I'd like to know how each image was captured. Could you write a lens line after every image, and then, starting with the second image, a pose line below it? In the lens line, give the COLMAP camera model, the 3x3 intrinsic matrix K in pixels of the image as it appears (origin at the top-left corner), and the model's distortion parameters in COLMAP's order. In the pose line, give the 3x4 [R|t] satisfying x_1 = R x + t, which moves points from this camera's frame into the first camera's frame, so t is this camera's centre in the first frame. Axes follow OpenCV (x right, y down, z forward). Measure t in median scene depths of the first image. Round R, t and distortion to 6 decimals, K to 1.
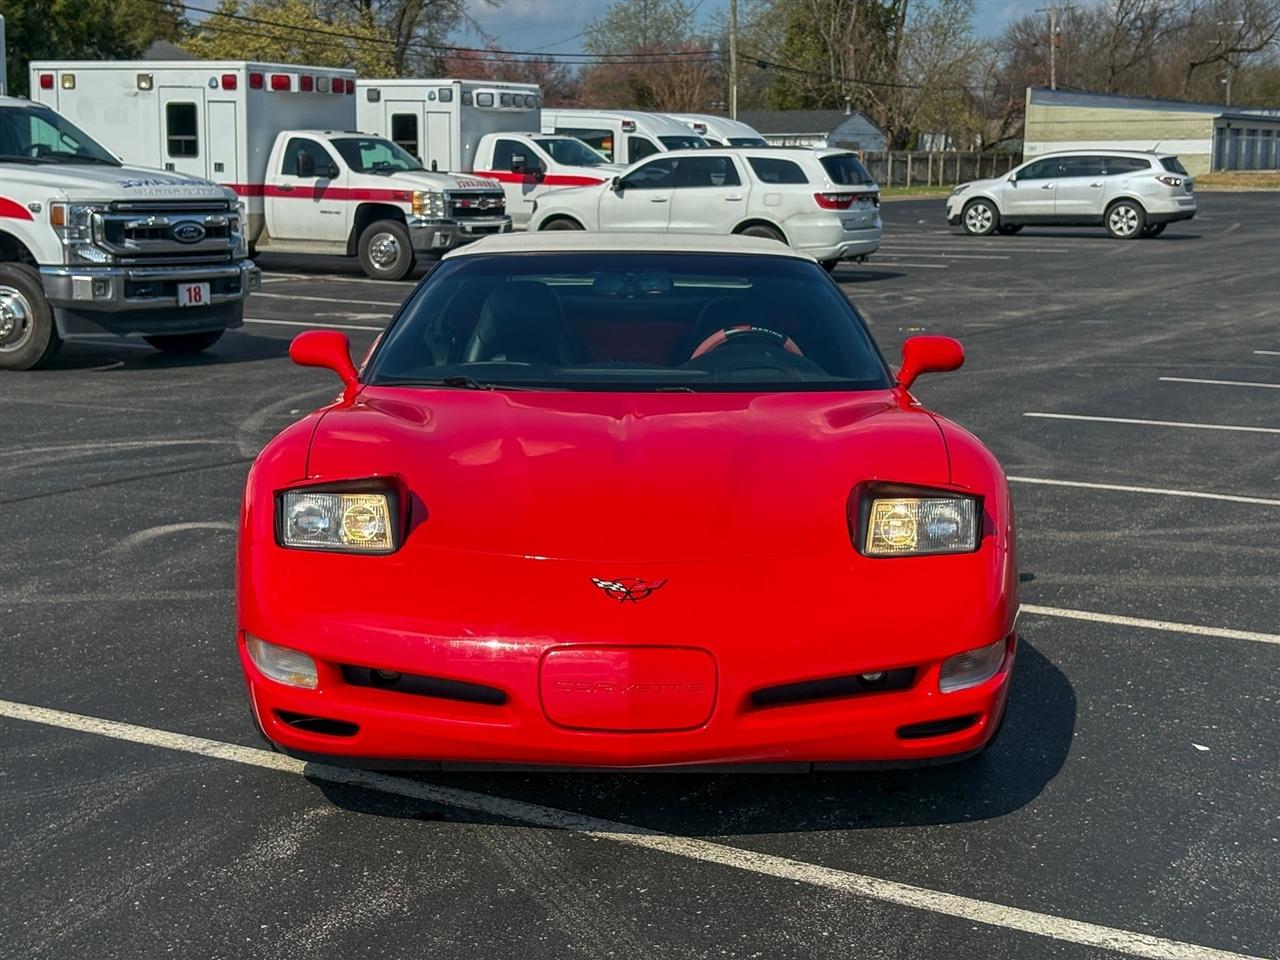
lens RADIAL K [[1931.6, 0, 640.0], [0, 1931.6, 480.0], [0, 0, 1]] dist [0.234238, -0.930772]
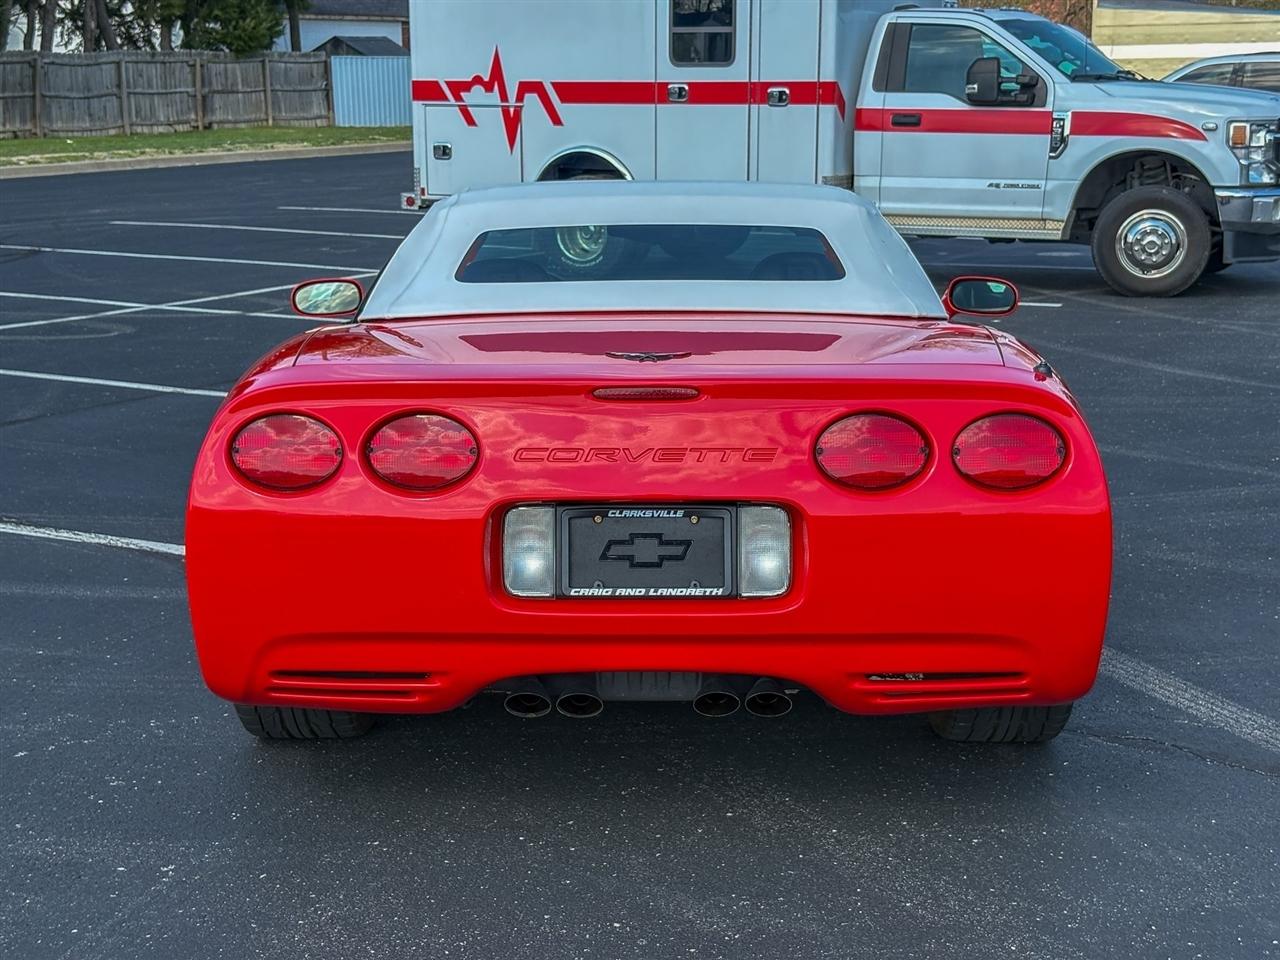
lens RADIAL K [[1931.6, 0, 640.0], [0, 1931.6, 480.0], [0, 0, 1]] dist [0.234238, -0.930772]
pose [[0.998434, -0.025040, 0.050022, -0.343278], [0.022803, 0.998736, 0.044801, -0.008254], [-0.051081, -0.043590, 0.997743, 0.024665]]
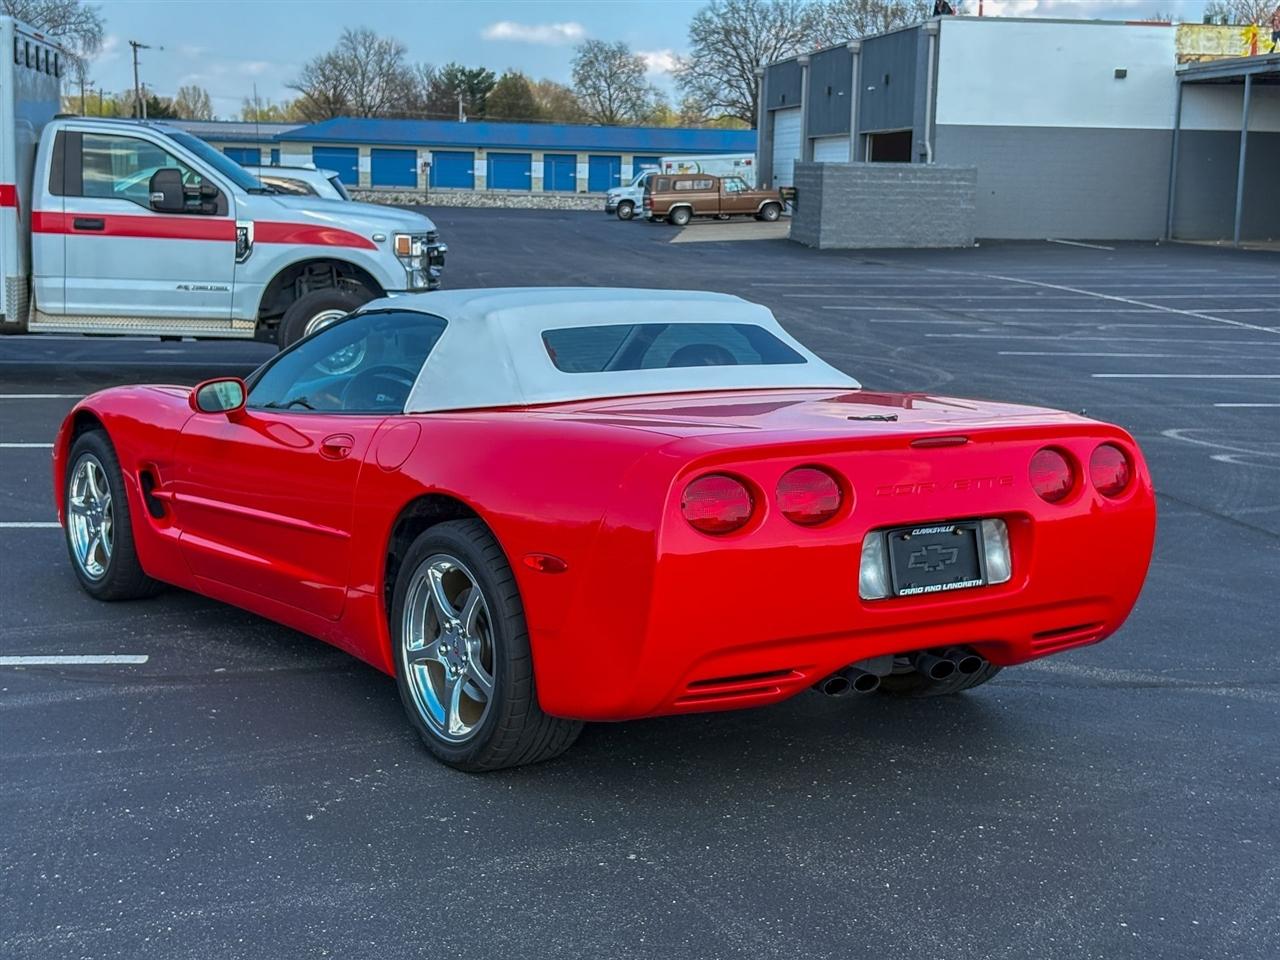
lens RADIAL K [[1931.6, 0, 640.0], [0, 1931.6, 480.0], [0, 0, 1]] dist [0.234238, -0.930772]
pose [[0.775288, -0.081575, 0.626318, -0.476702], [0.081627, 0.996249, 0.028715, -0.012387], [-0.626312, 0.028862, 0.779038, 0.032208]]
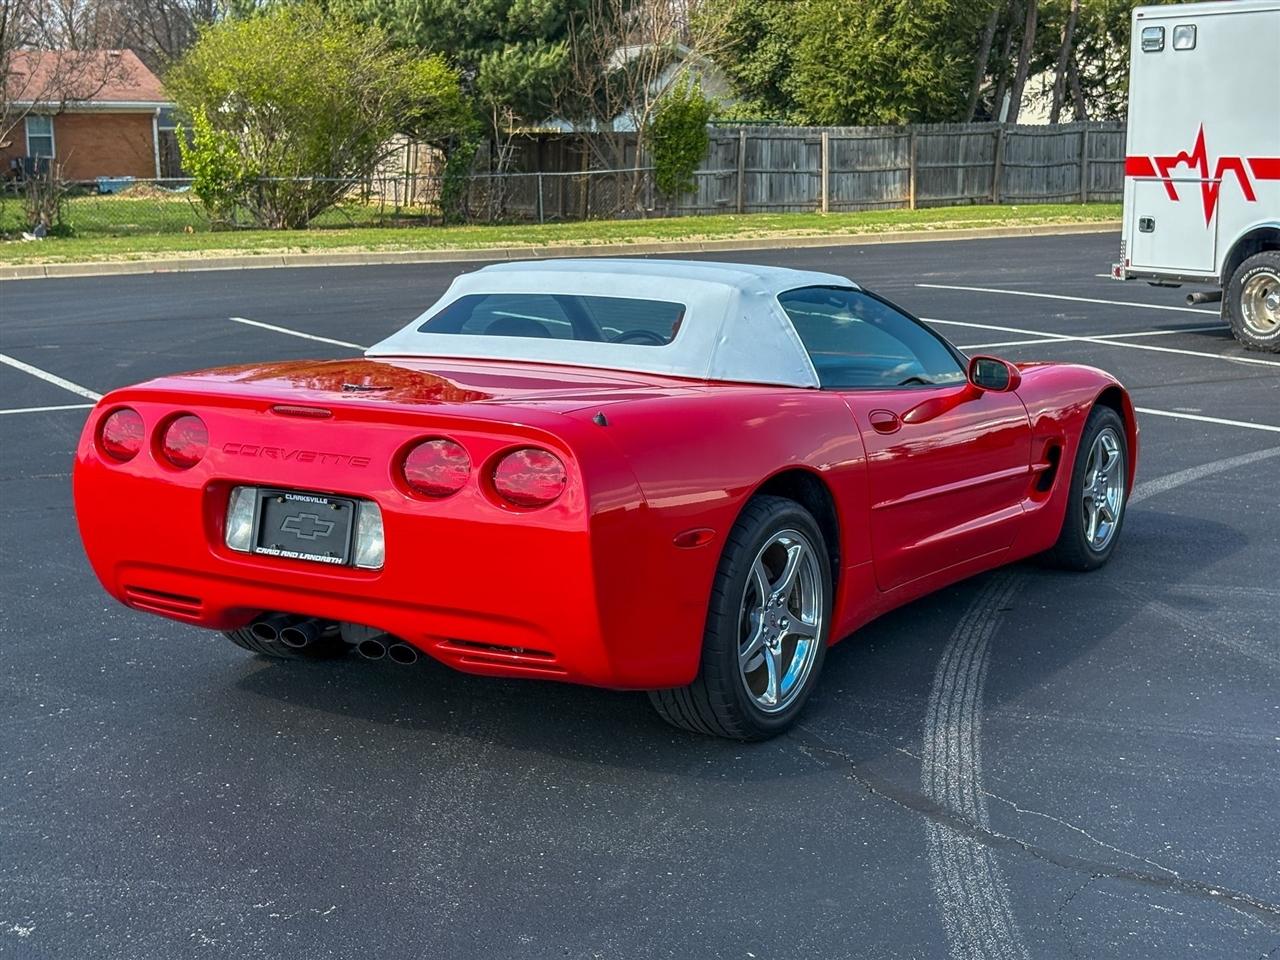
lens RADIAL K [[1931.6, 0, 640.0], [0, 1931.6, 480.0], [0, 0, 1]] dist [0.234238, -0.930772]
pose [[0.885096, 0.066392, -0.460649, -0.219096], [-0.062375, 0.997765, 0.023958, -0.008170], [0.461210, 0.007528, 0.887259, 0.007823]]
